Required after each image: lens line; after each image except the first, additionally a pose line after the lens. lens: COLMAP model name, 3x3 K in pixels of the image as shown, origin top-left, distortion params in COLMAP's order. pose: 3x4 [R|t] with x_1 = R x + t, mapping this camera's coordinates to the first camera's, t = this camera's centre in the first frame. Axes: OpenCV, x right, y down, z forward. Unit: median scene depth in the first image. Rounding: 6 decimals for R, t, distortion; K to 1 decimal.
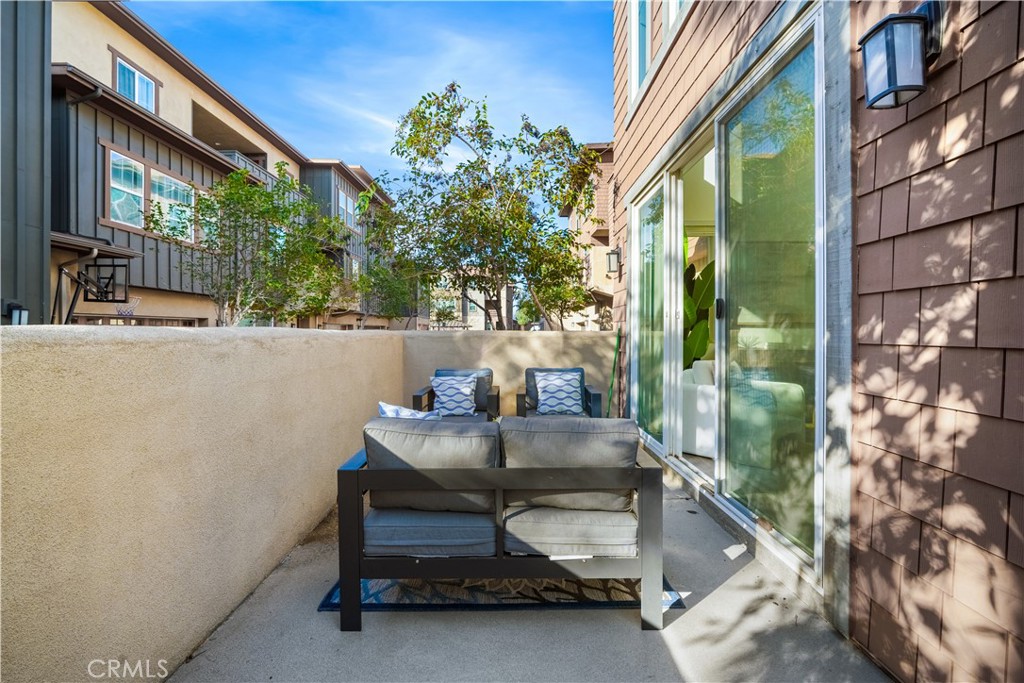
lens RADIAL K [[459.1, 0, 512.7], [0, 459.1, 333.6], [0, 0, 1]] dist [-0.002163, 0.000686]
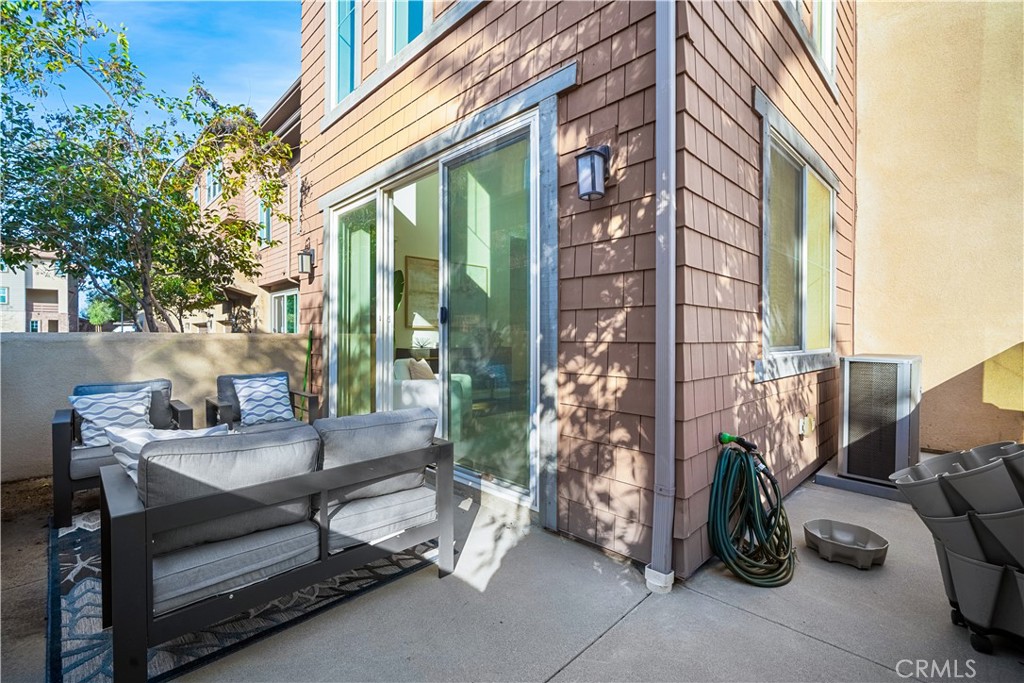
lens RADIAL K [[446.7, 0, 519.8], [0, 446.7, 336.7], [0, 0, 1]] dist [-0.008438, 0.000265]
pose [[0.708908, -0.003675, 0.705292, -0.410569], [0.002619, 0.999993, 0.002578, 0.001186], [-0.705296, 0.000020, 0.708912, 0.011808]]
